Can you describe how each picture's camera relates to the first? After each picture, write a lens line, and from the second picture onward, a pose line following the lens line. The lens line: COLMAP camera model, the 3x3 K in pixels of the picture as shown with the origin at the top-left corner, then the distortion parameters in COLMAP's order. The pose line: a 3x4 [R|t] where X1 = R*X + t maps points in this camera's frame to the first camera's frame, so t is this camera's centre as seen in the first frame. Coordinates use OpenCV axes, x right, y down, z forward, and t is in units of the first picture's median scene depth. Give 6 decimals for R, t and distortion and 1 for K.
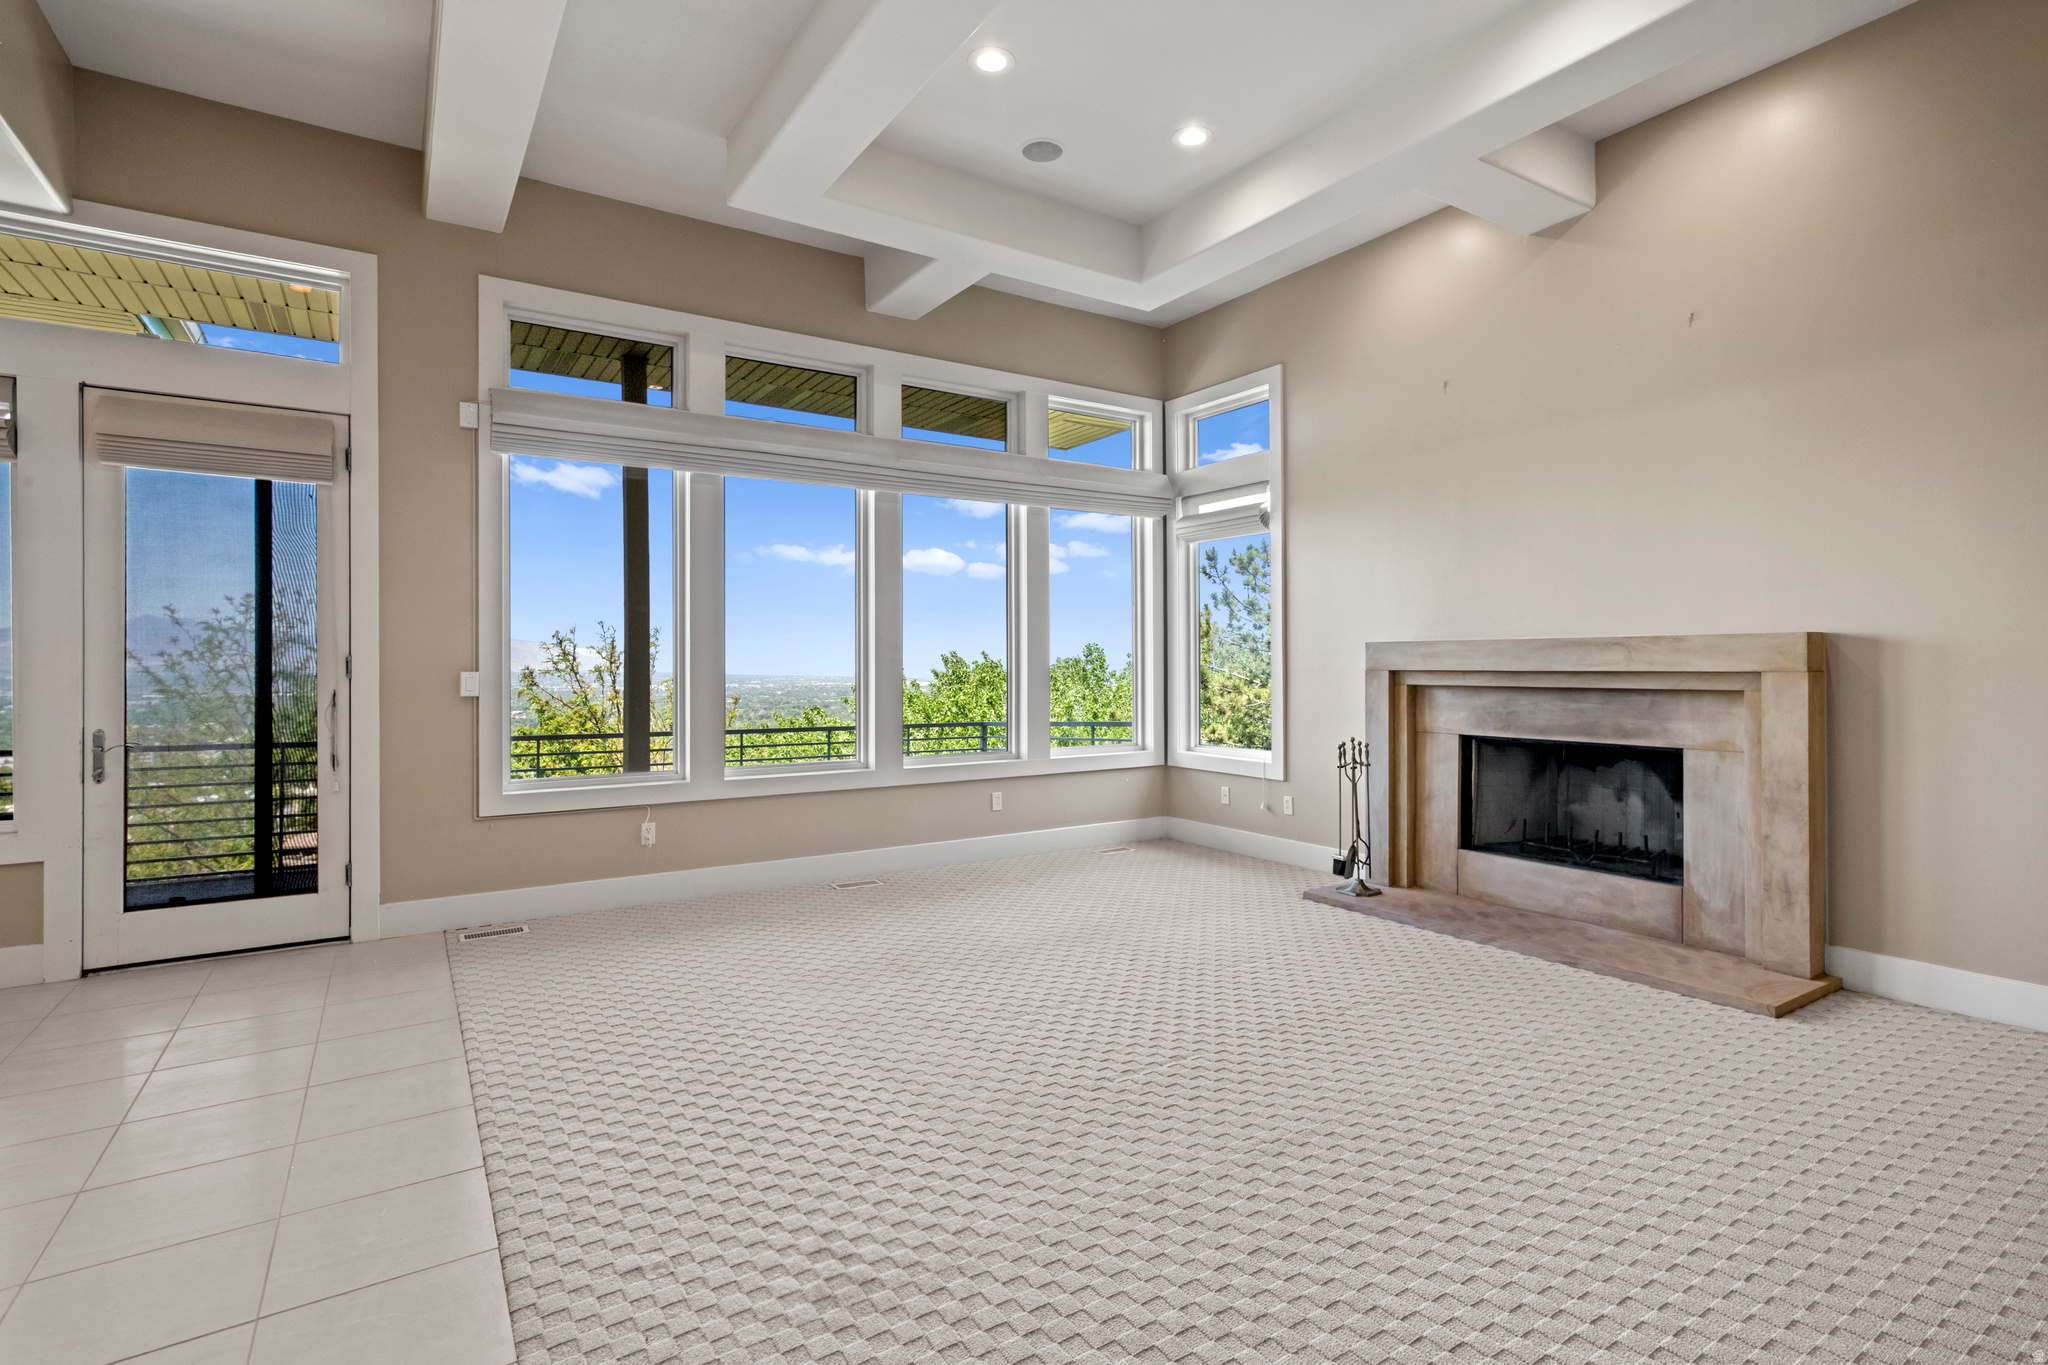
lens RADIAL K [[997.1, 0, 1044.1], [0, 997.1, 646.6], [0, 0, 1]] dist [0.000531, 0.008453]
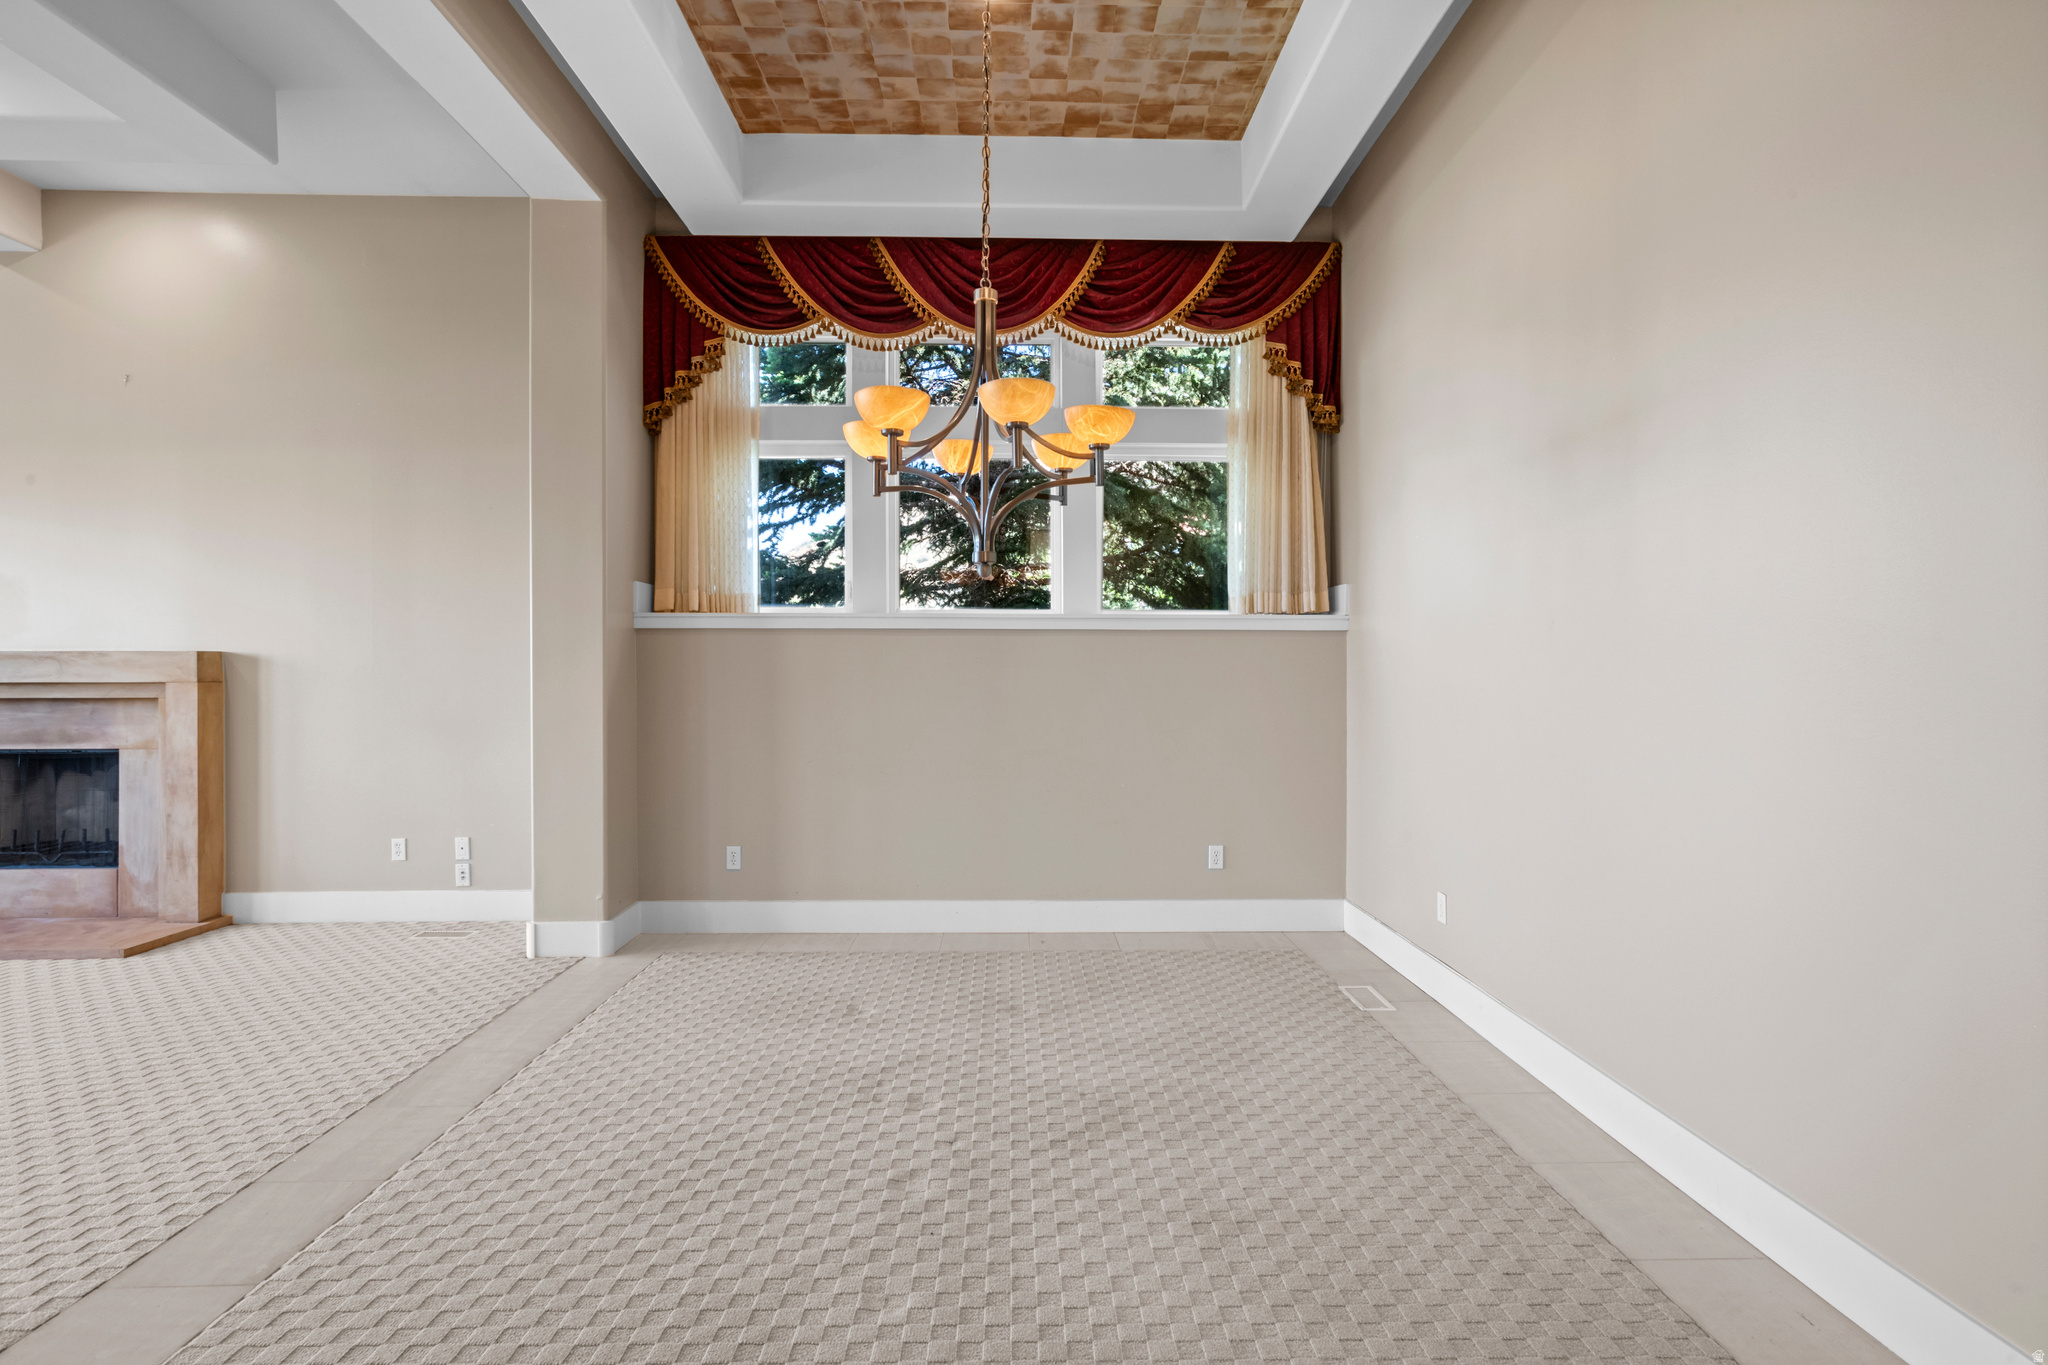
lens RADIAL K [[983.1, 0, 1017.1], [0, 983.1, 670.5], [0, 0, 1]] dist [0.002208, 0.001085]
pose [[0.530985, 0.006415, 0.847357, 0.234673], [-0.016423, 0.999861, 0.002722, -0.009444], [-0.847222, -0.015362, 0.531016, -0.512004]]
